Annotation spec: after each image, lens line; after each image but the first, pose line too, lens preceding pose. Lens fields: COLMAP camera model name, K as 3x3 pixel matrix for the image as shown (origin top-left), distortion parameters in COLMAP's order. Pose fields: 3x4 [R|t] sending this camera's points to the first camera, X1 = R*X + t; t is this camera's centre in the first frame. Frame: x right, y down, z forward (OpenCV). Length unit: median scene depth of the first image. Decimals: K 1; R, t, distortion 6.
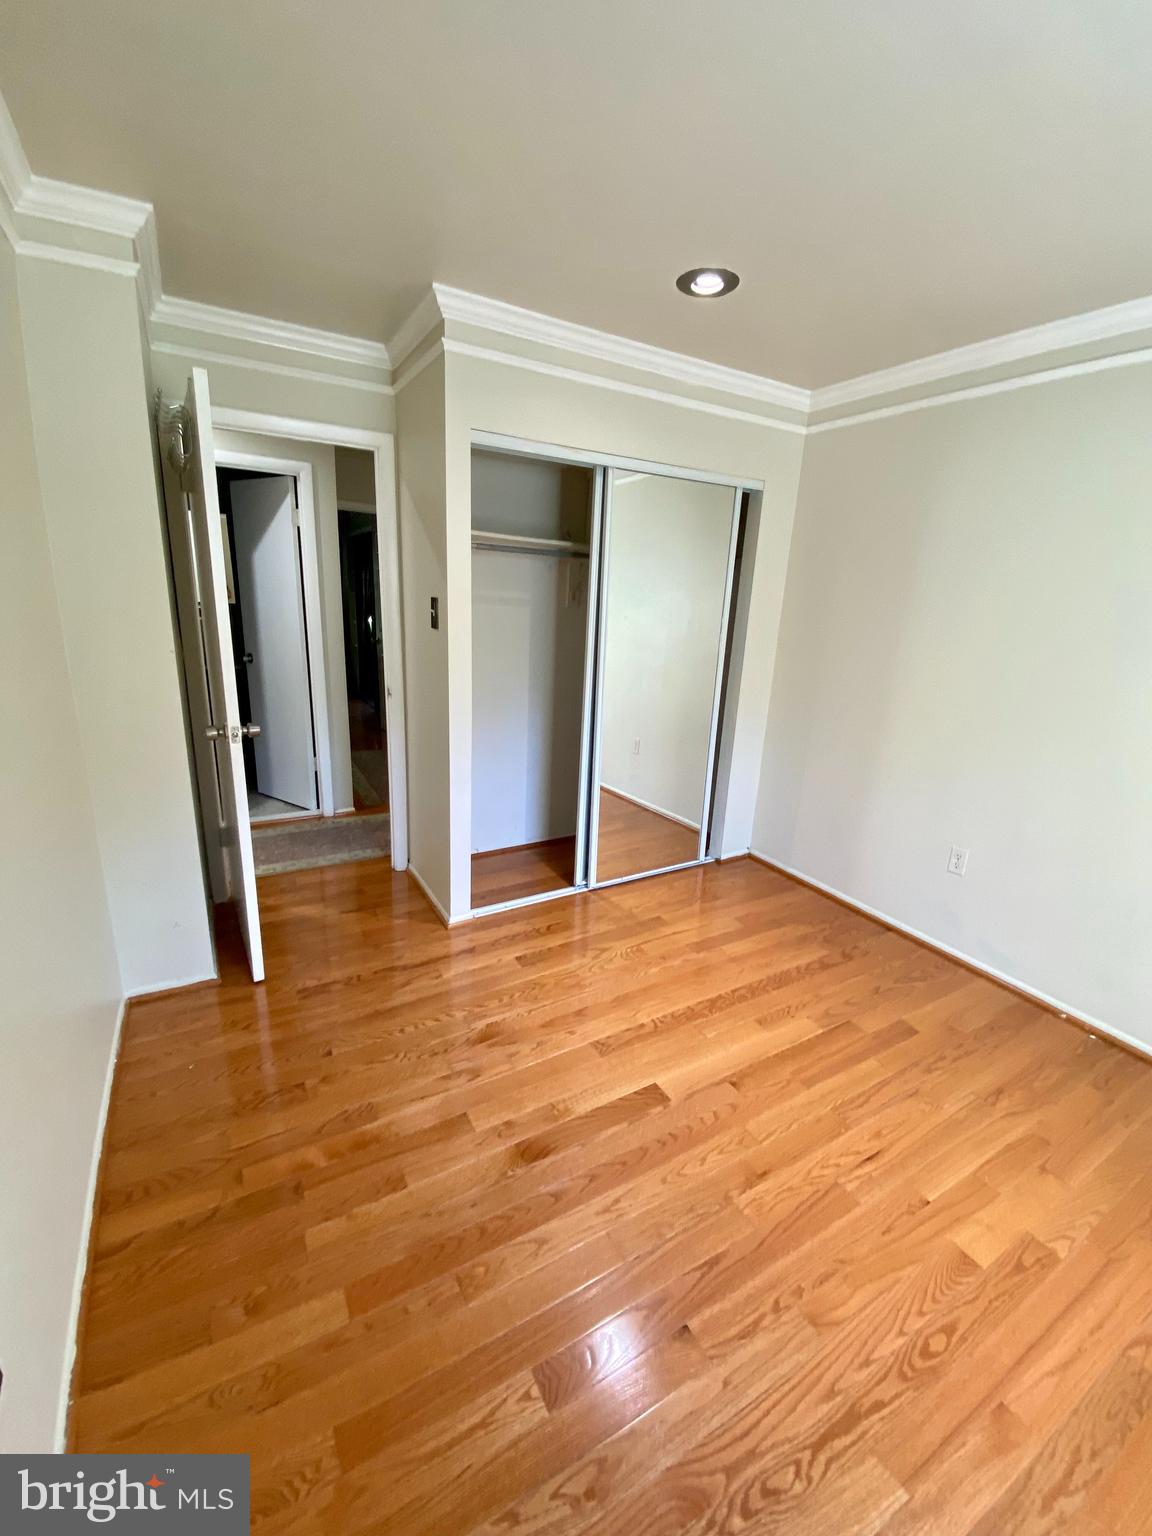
lens RADIAL K [[628.6, 0, 586.1], [0, 628.6, 764.0], [0, 0, 1]] dist [0.033773, -0.022423]
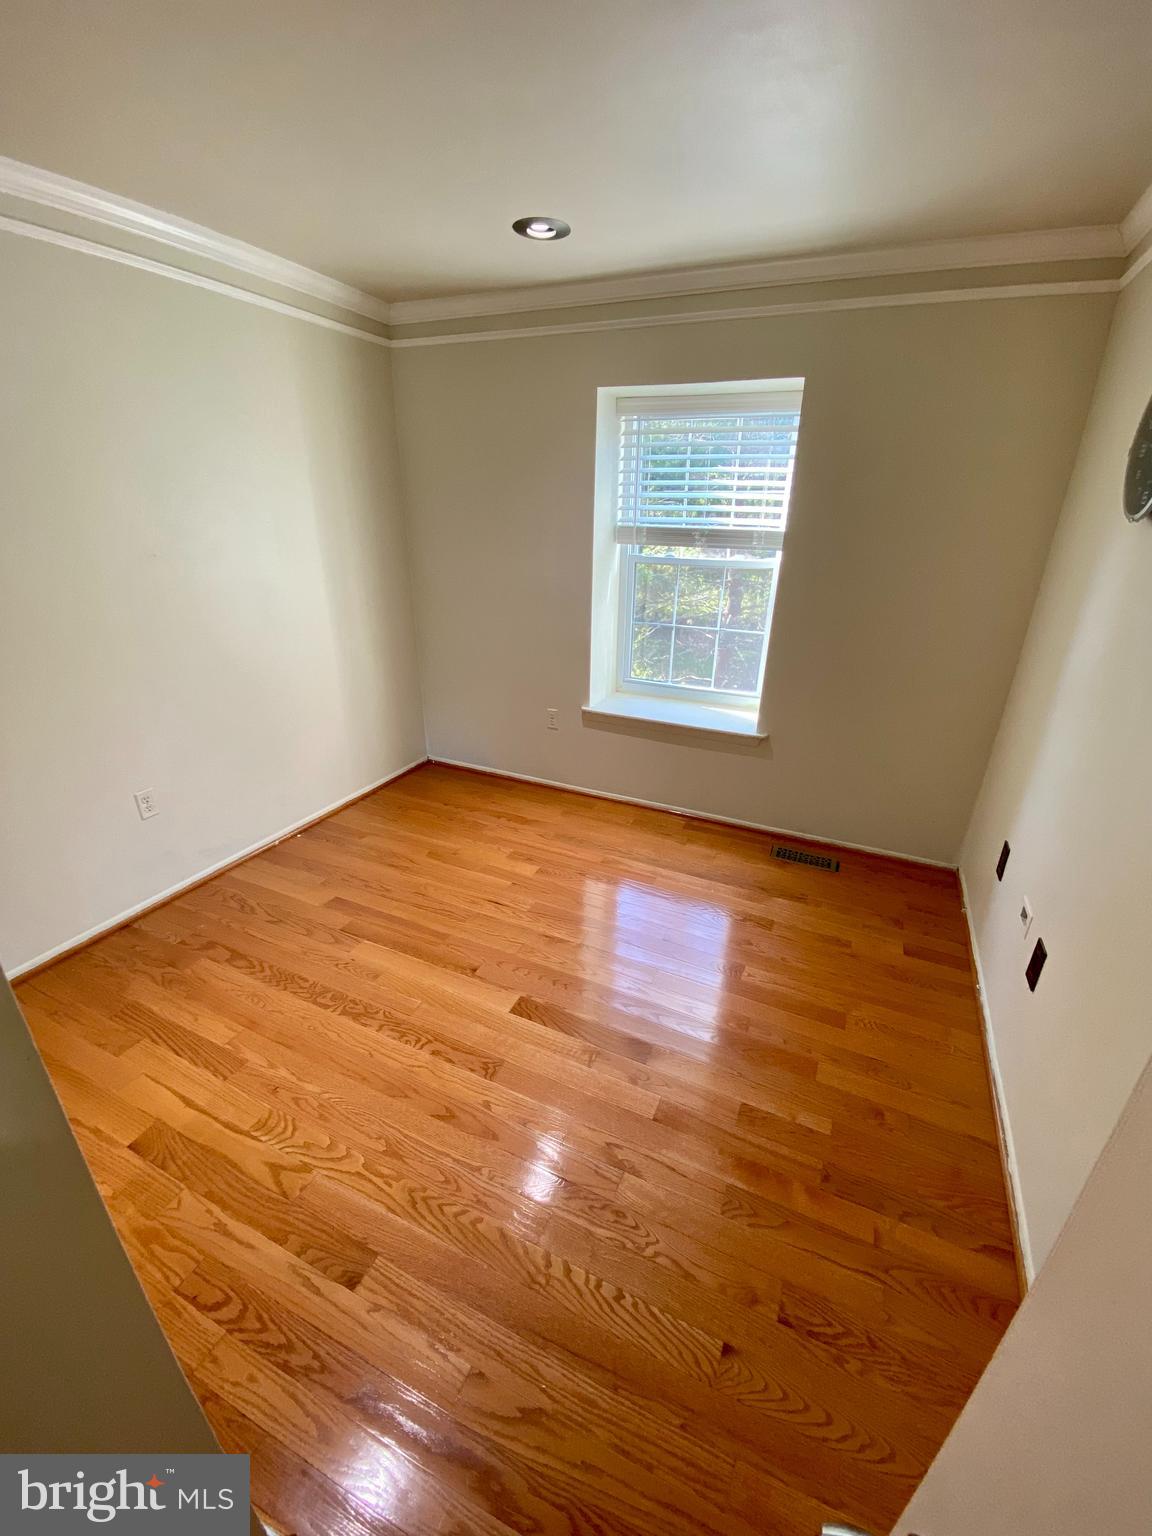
lens RADIAL K [[628.6, 0, 586.1], [0, 628.6, 764.0], [0, 0, 1]] dist [0.033773, -0.022423]
pose [[-0.570873, -0.370873, 0.732500, -0.548962], [0.167571, 0.820754, 0.546153, -0.370725], [-0.803756, 0.434530, -0.406399, 1.072259]]
